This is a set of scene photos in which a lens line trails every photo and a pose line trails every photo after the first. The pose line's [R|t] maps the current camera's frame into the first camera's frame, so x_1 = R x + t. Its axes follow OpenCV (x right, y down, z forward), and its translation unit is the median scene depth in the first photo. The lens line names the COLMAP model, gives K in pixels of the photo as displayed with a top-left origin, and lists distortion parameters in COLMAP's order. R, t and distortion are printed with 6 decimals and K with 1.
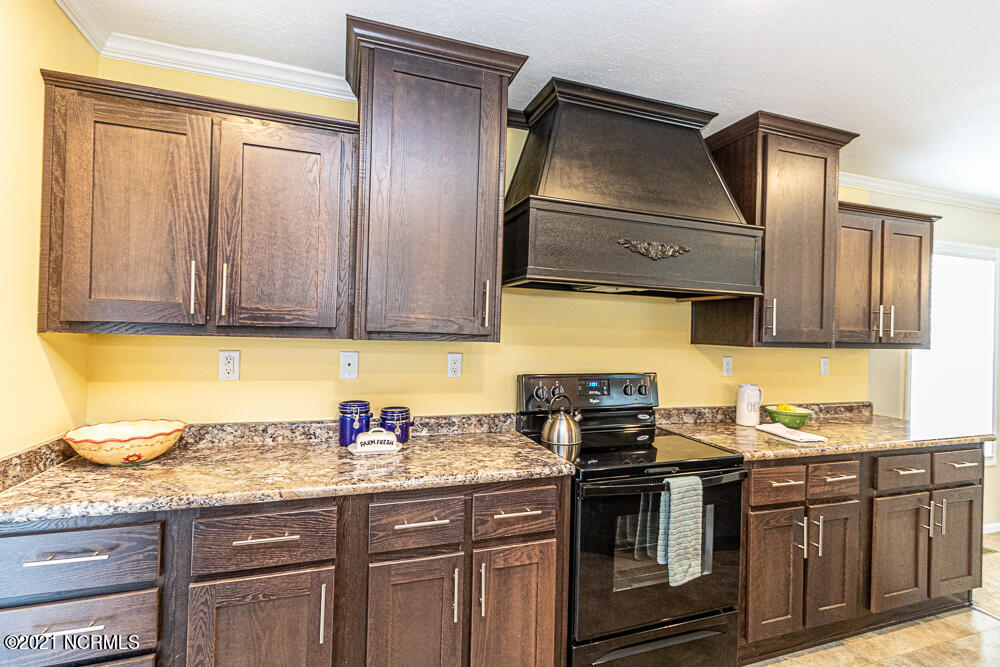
lens RADIAL K [[474.6, 0, 500.3], [0, 474.6, 330.3], [0, 0, 1]] dist [0.005061, 0.002523]
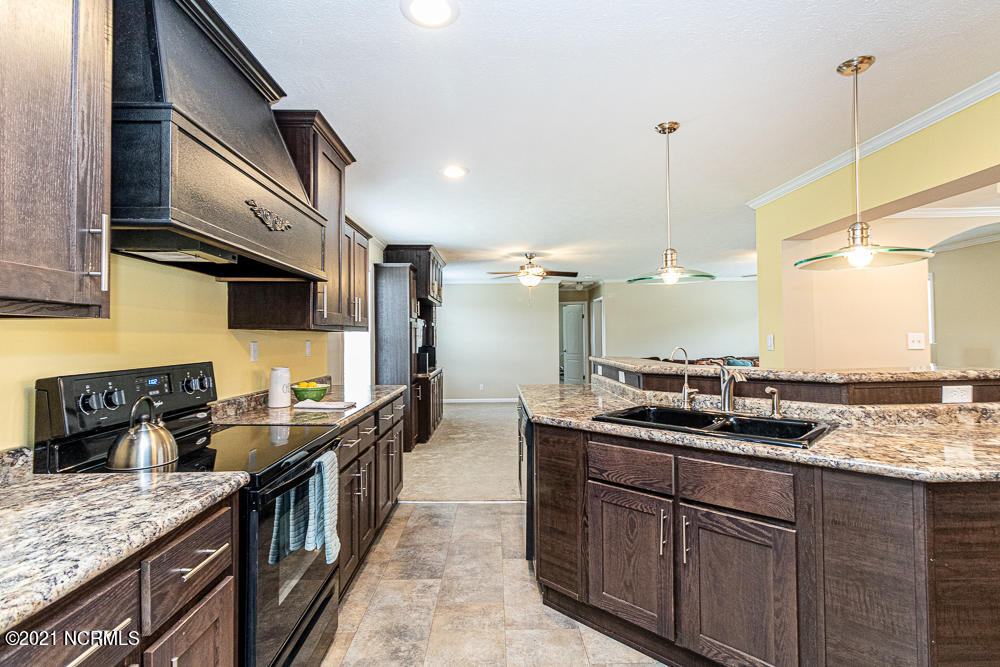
lens RADIAL K [[474.6, 0, 499.1], [0, 474.6, 329.4], [0, 0, 1]] dist [0.005061, 0.002523]
pose [[0.320809, -0.012505, 0.947061, -0.348373], [0.009643, 0.999904, 0.009936, 0.031417], [-0.947095, 0.005945, 0.320899, 0.261038]]
